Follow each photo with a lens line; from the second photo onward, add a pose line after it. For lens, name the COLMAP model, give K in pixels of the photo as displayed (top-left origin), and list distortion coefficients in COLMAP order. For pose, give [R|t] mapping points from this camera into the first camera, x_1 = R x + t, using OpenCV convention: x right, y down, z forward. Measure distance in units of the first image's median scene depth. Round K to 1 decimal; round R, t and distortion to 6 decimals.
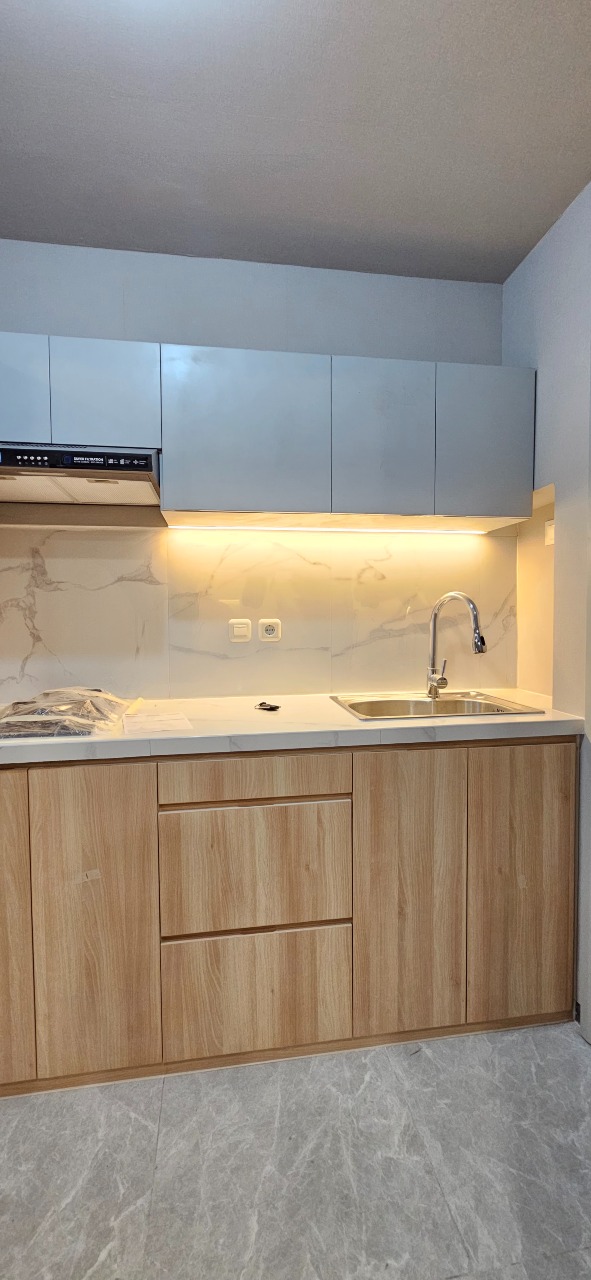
lens RADIAL K [[521.3, 0, 293.6], [0, 521.3, 634.9], [0, 0, 1]] dist [0.001226, -0.000464]
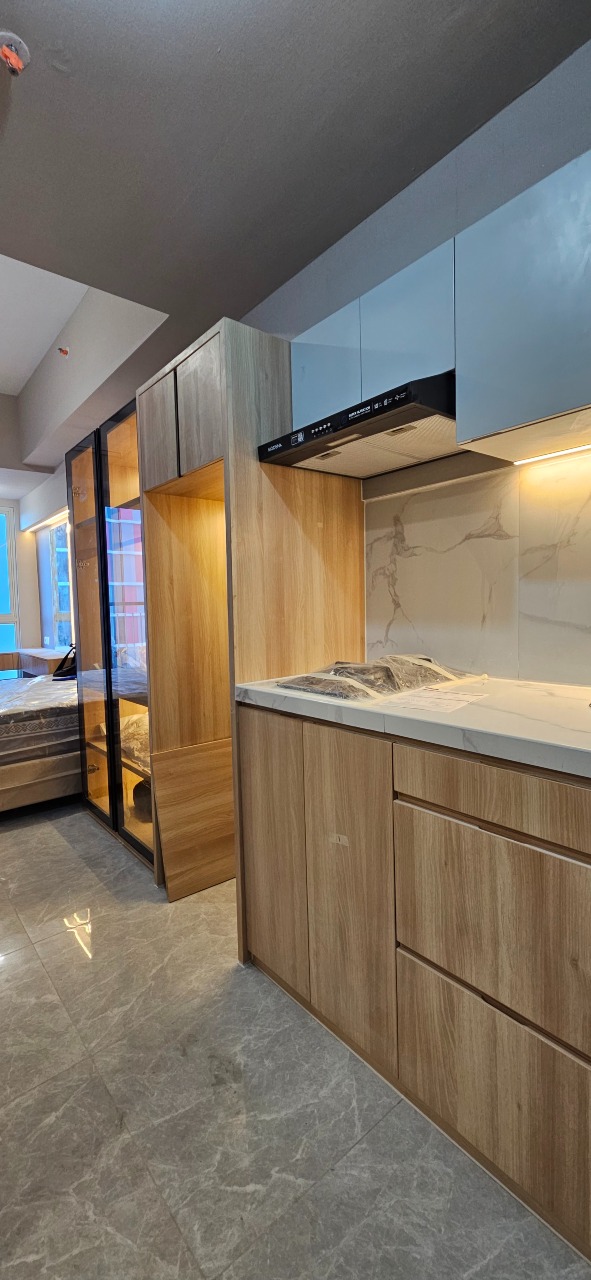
lens RADIAL K [[521.3, 0, 293.6], [0, 521.3, 634.9], [0, 0, 1]] dist [0.001226, -0.000464]
pose [[0.515082, 0.044556, -0.855982, 0.380479], [-0.008735, 0.998869, 0.046738, 0.026379], [0.857096, -0.016597, 0.514889, 0.404421]]
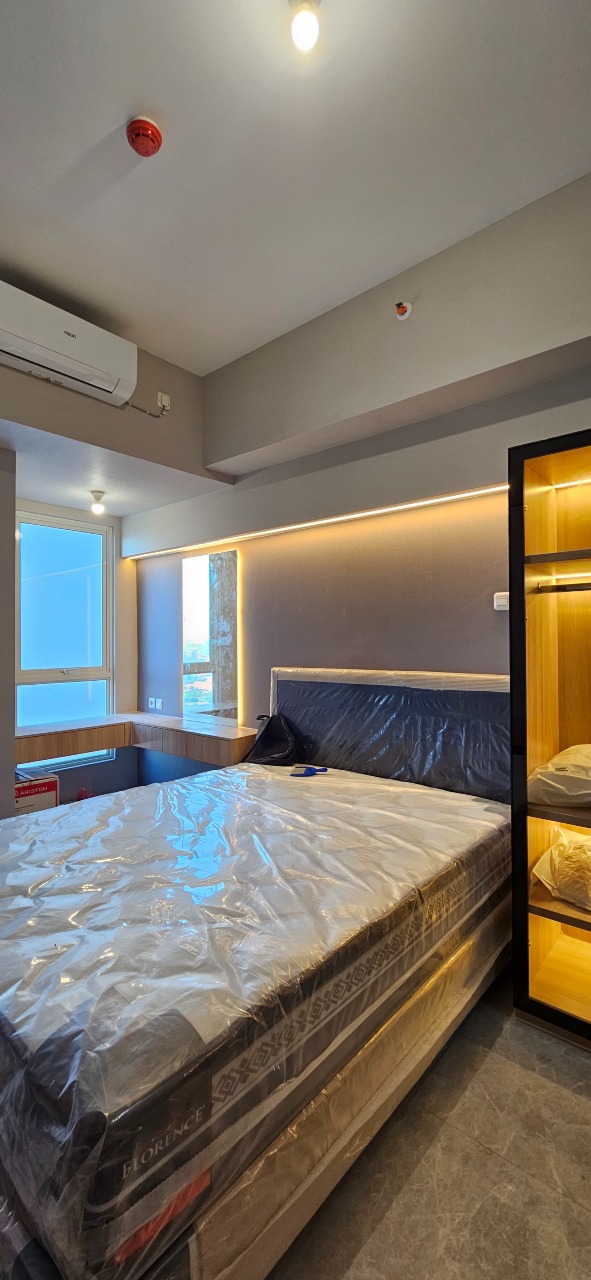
lens RADIAL K [[528.8, 0, 289.9], [0, 528.8, 637.9], [0, 0, 1]] dist [0.001251, -0.000206]
pose [[0.649596, -0.000410, -0.760279, -1.255264], [-0.025387, 0.999430, -0.022230, -0.061201], [0.759855, 0.033742, 0.649216, -0.596327]]
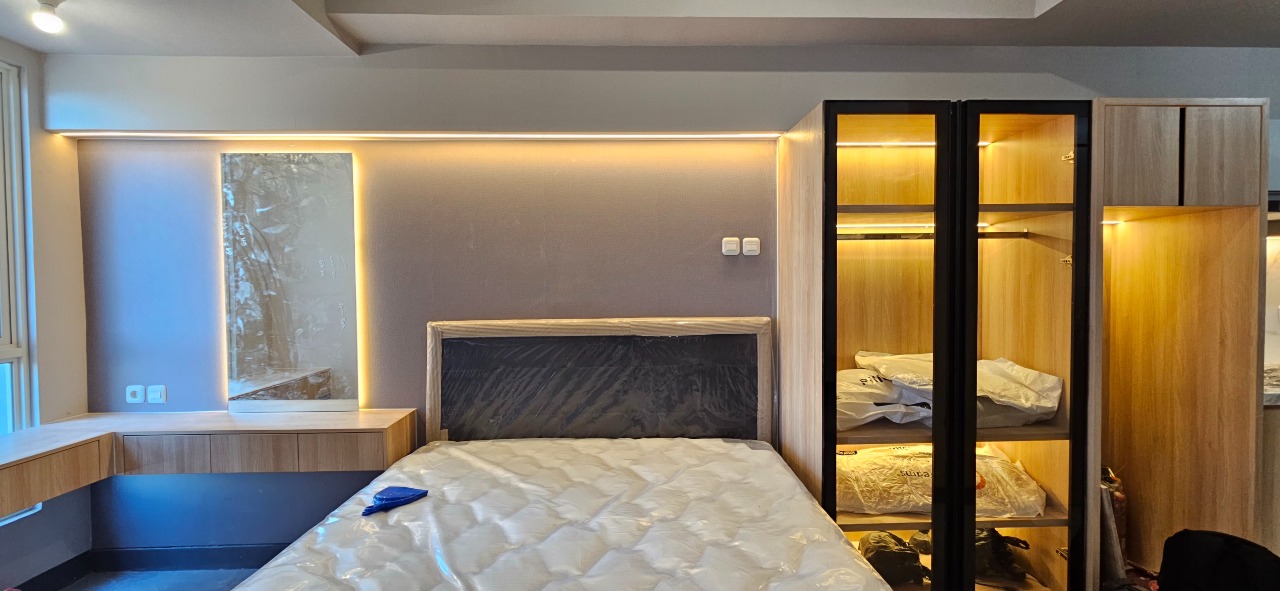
lens RADIAL K [[521.3, 0, 637.4], [0, 521.3, 298.6], [0, 0, 1]] dist [0.001226, -0.000464]
pose [[0.992927, 0.003100, -0.118689, -2.261314], [-0.003620, 0.999985, -0.004163, -0.051048], [0.118674, 0.004563, 0.992923, -0.747555]]
